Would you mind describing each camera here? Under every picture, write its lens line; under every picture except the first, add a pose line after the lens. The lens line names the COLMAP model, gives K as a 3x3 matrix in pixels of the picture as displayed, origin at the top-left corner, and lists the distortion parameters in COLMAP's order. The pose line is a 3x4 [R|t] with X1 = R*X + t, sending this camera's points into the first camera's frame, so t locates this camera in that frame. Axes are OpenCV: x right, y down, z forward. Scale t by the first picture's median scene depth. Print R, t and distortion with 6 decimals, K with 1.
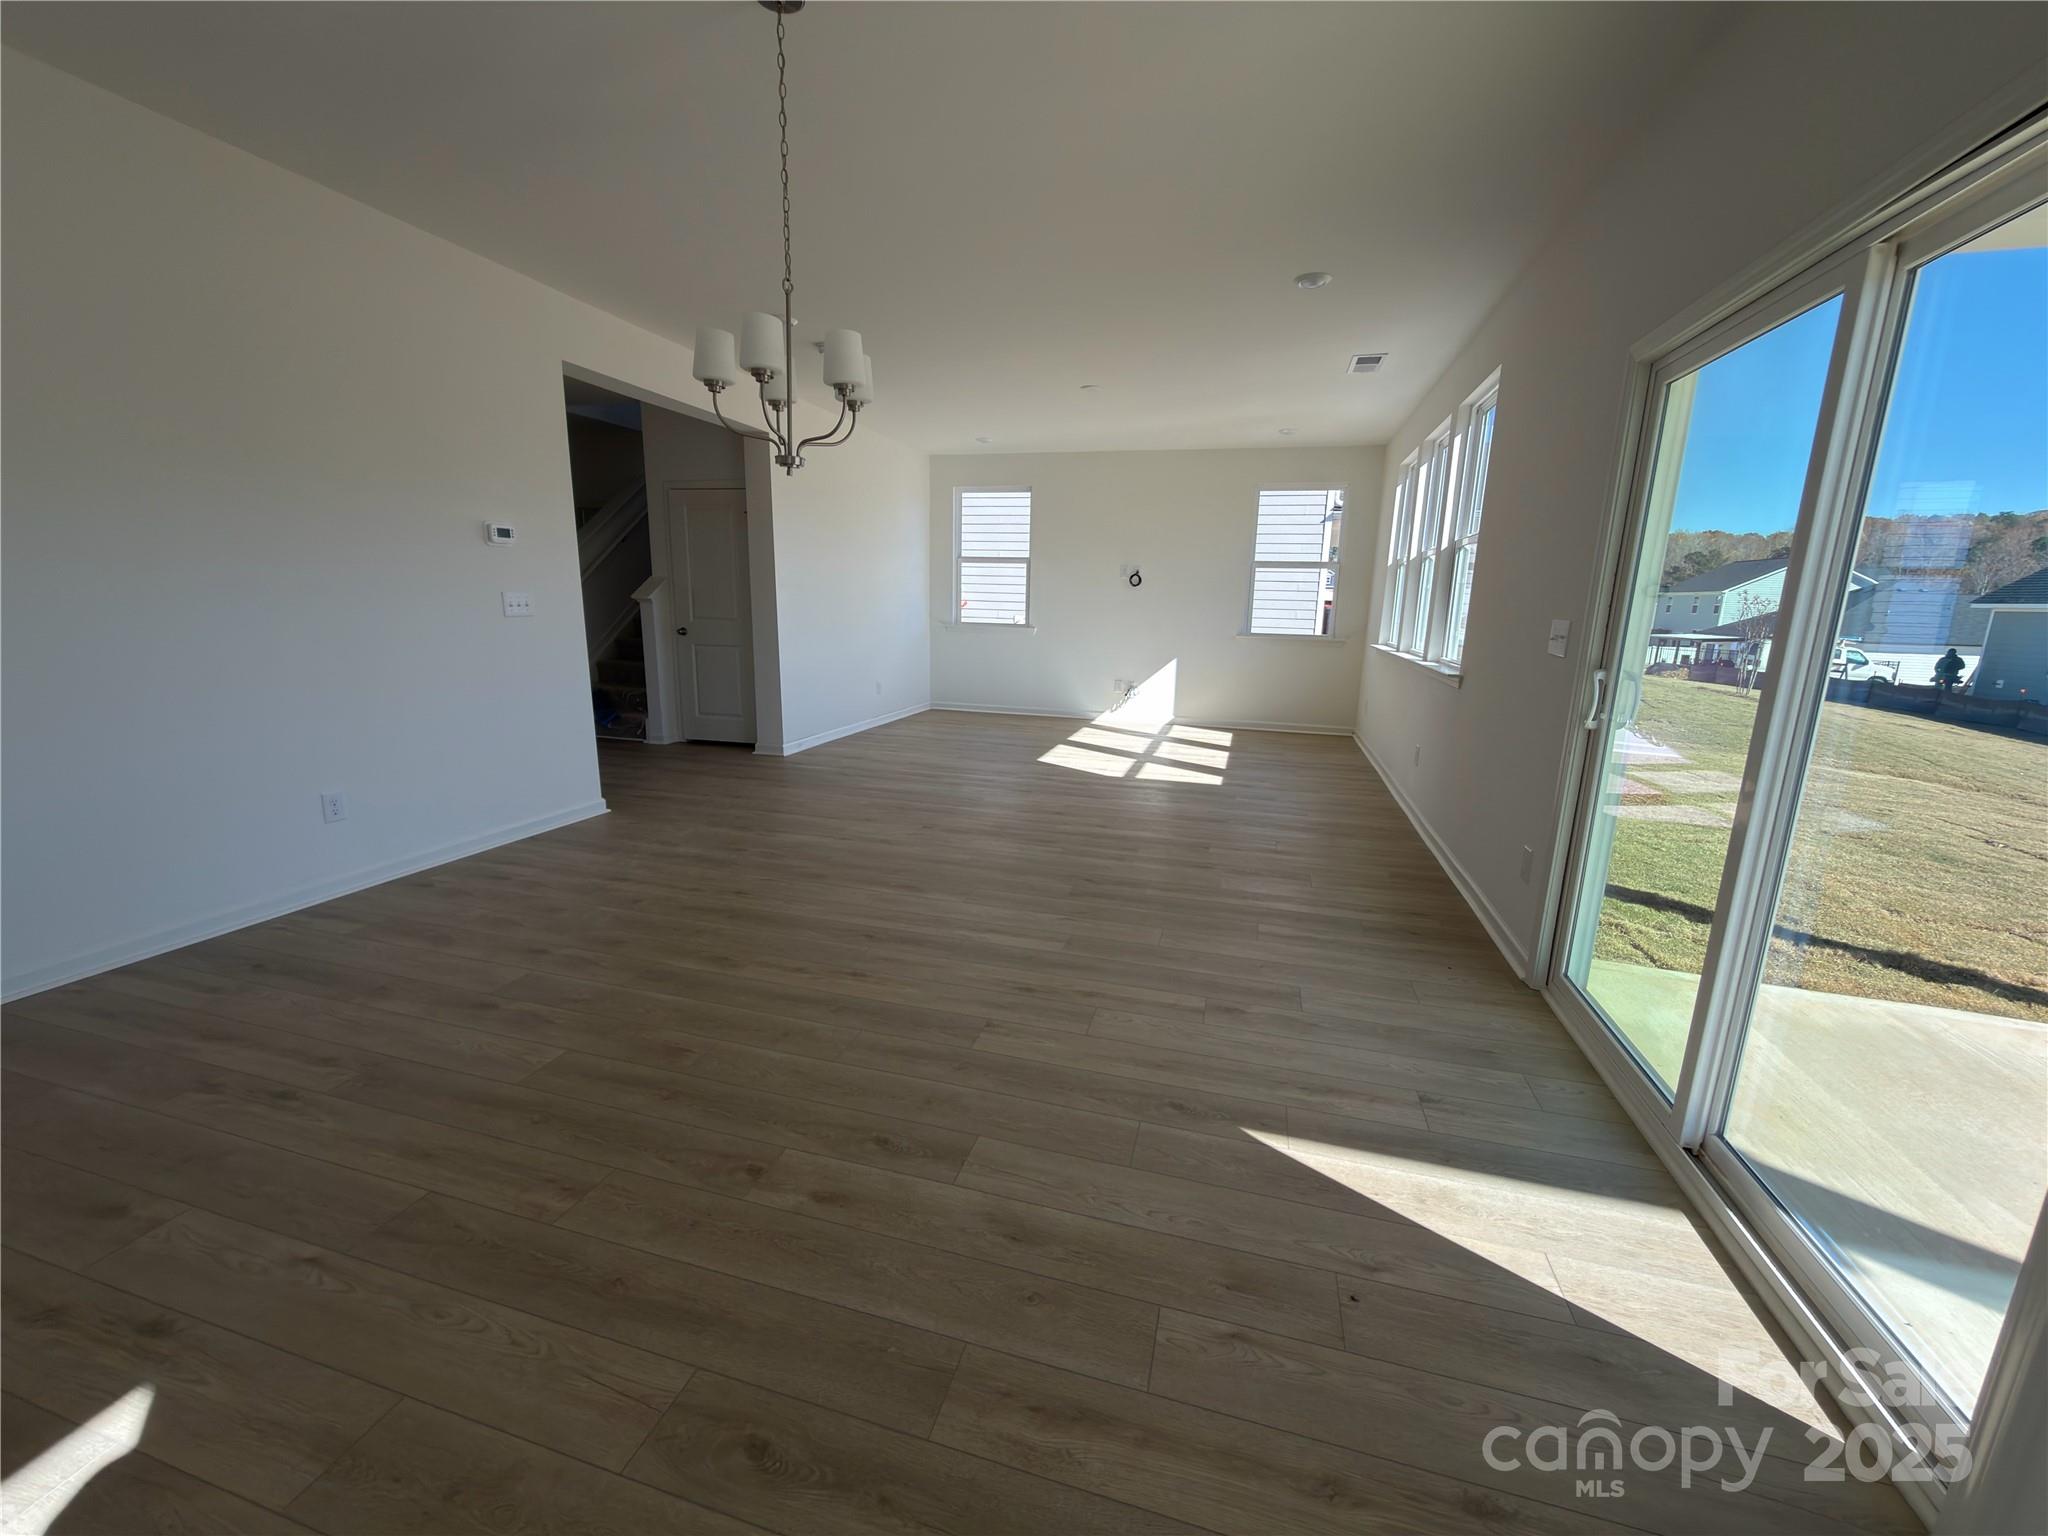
lens RADIAL K [[815.5, 0, 1019.7], [0, 815.5, 764.5], [0, 0, 1]] dist [0.004533, -0.000134]
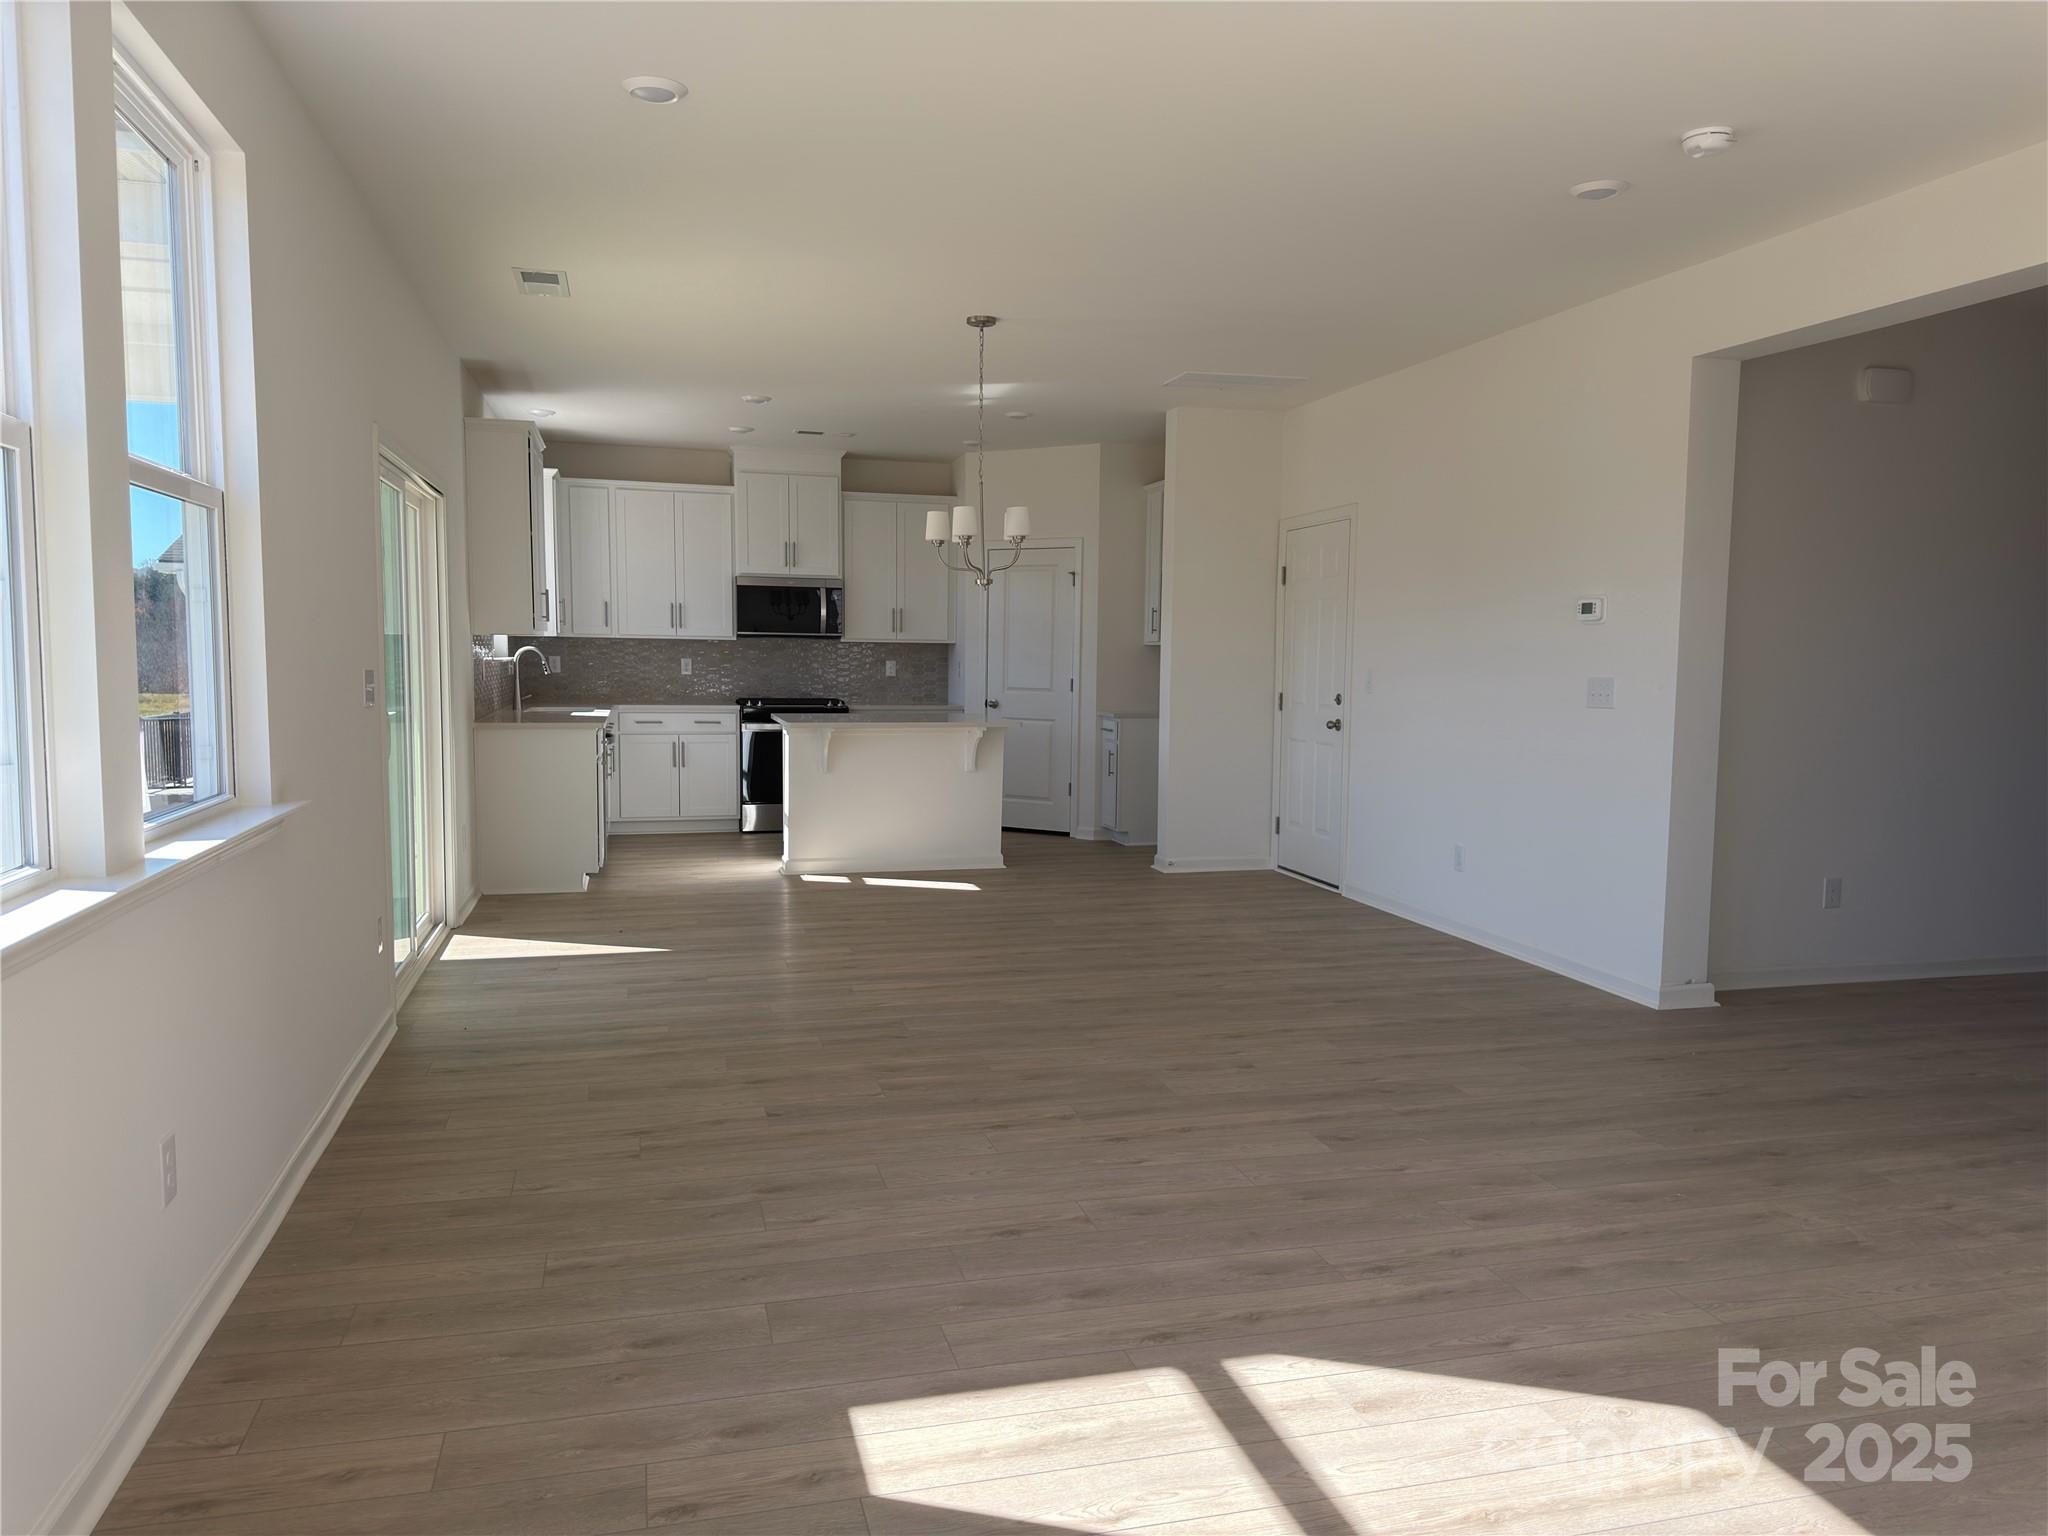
lens RADIAL K [[1433.8, 0, 1022.5], [0, 1433.8, 778.5], [0, 0, 1]] dist [0.052767, -0.063820]
pose [[-0.856458, 0.010280, -0.516114, 0.374069], [-0.137219, 0.959299, 0.246813, -0.237791], [0.497644, 0.282206, -0.820189, 1.168467]]
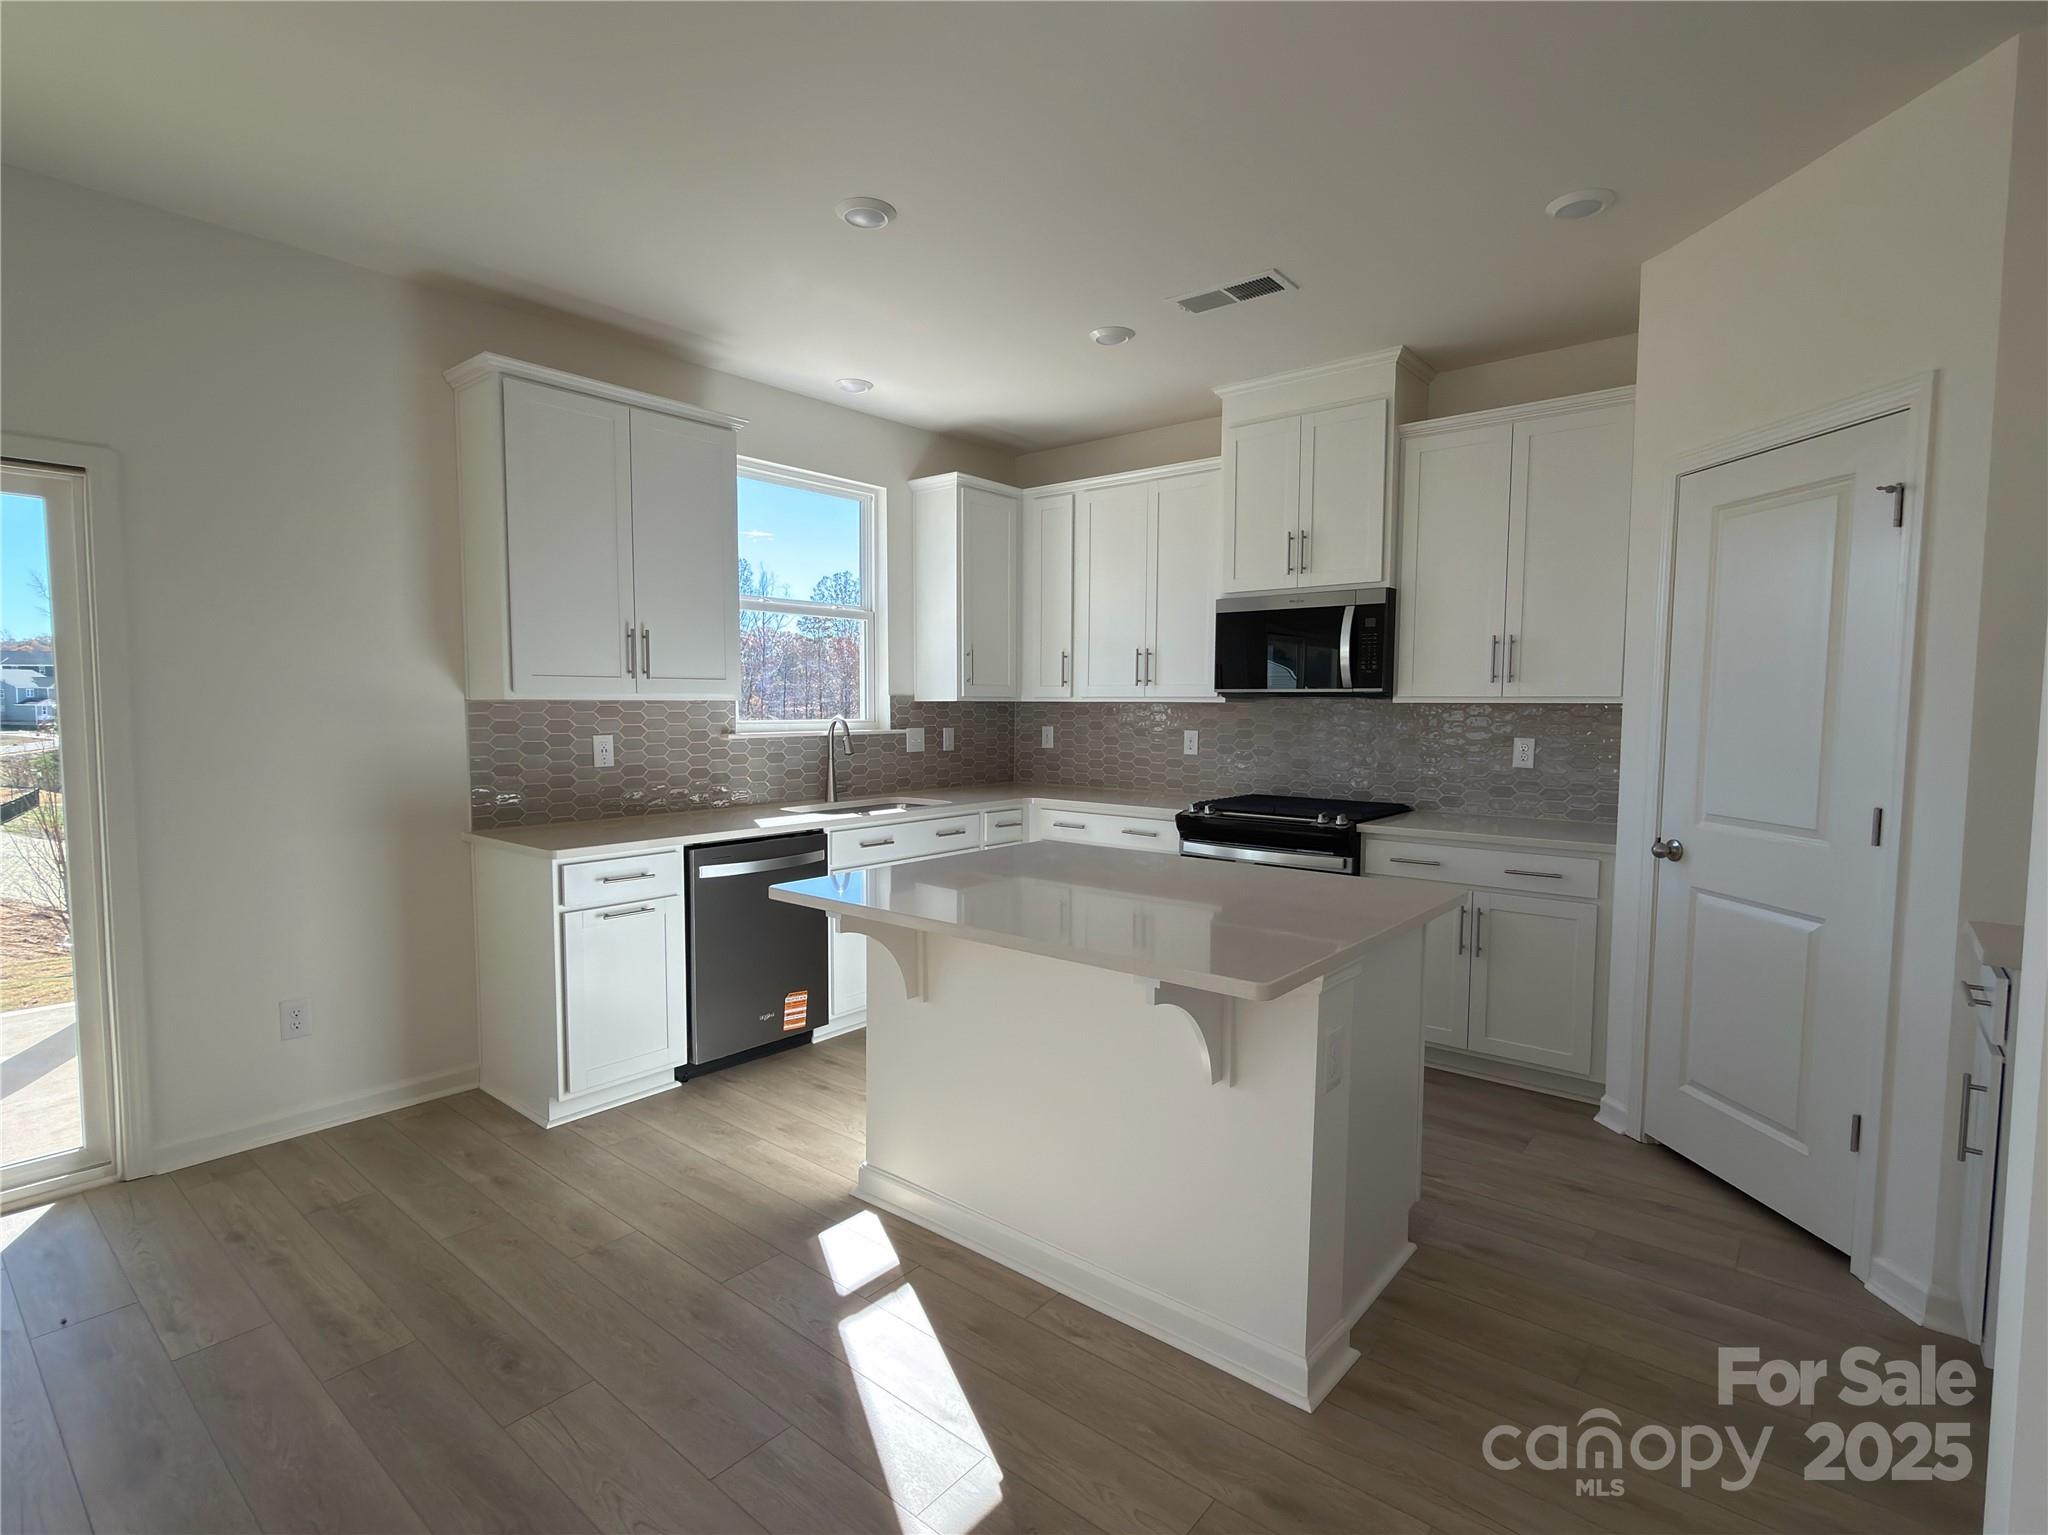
lens RADIAL K [[993.1, 0, 1027.6], [0, 993.1, 778.1], [0, 0, 1]] dist [-0.000293, -0.000526]
pose [[-0.917467, -0.058134, 0.393540, -0.314676], [0.055222, 0.961076, 0.270711, -0.093058], [-0.393959, 0.270100, -0.878545, 0.341542]]
